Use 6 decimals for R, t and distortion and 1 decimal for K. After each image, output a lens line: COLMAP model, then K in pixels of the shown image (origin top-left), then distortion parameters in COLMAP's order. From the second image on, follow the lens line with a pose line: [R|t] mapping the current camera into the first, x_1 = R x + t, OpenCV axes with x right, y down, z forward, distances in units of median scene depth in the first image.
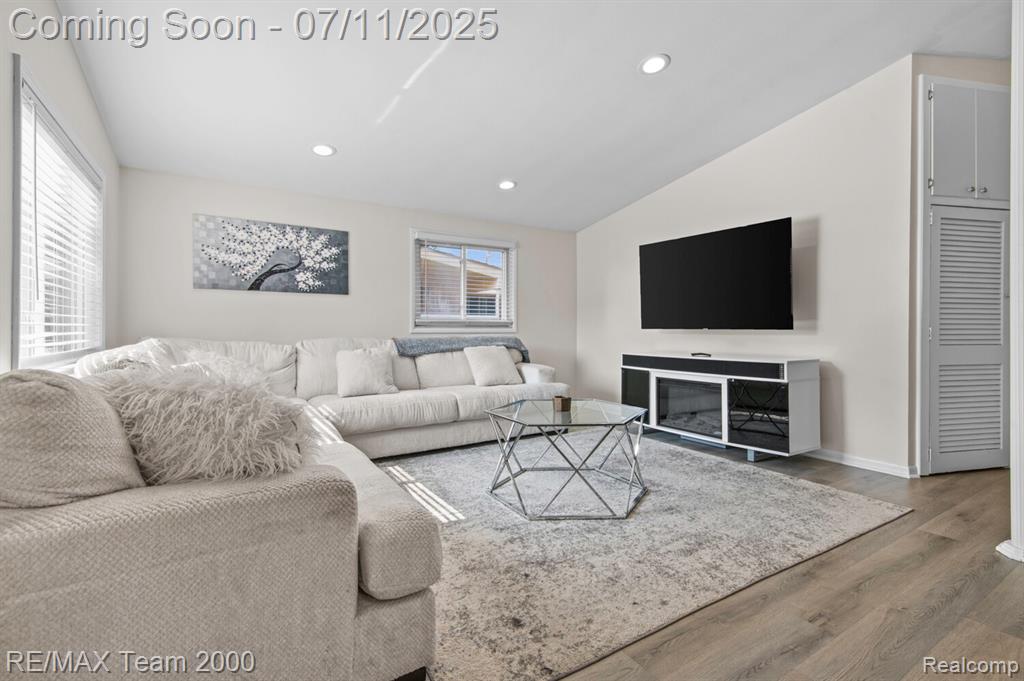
lens RADIAL K [[465.0, 0, 509.9], [0, 465.0, 332.4], [0, 0, 1]] dist [0.008068, 0.000519]
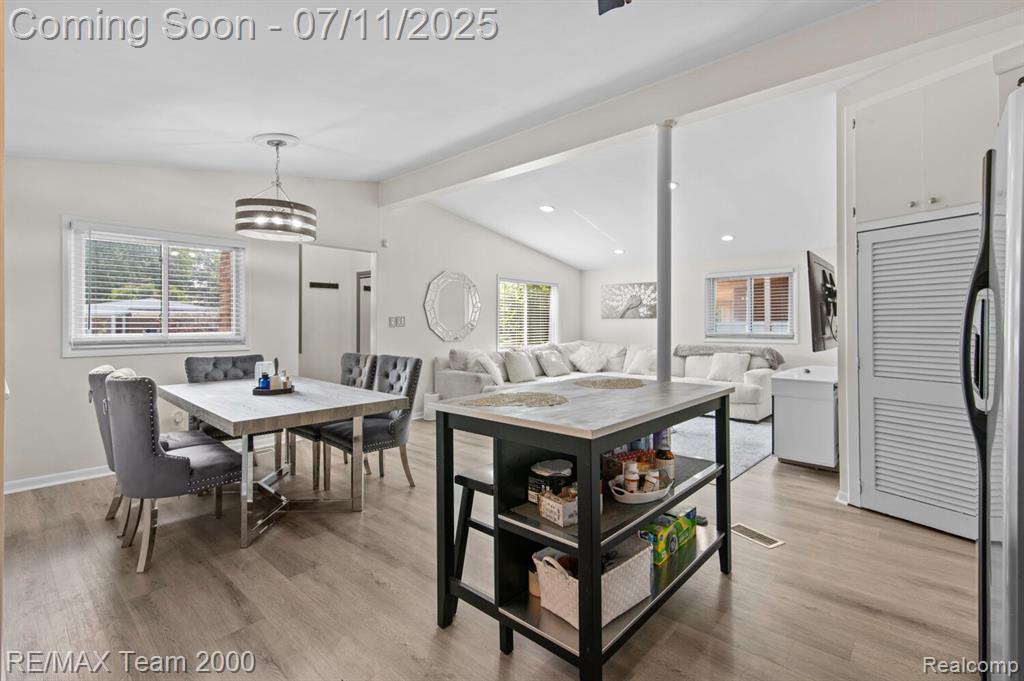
lens RADIAL K [[465.0, 0, 513.1], [0, 465.0, 324.1], [0, 0, 1]] dist [0.008068, 0.000519]
pose [[0.241065, -0.000446, -0.970509, 1.248228], [-0.001513, 0.999999, -0.000835, -0.060294], [0.970508, 0.001670, 0.241064, 0.048443]]
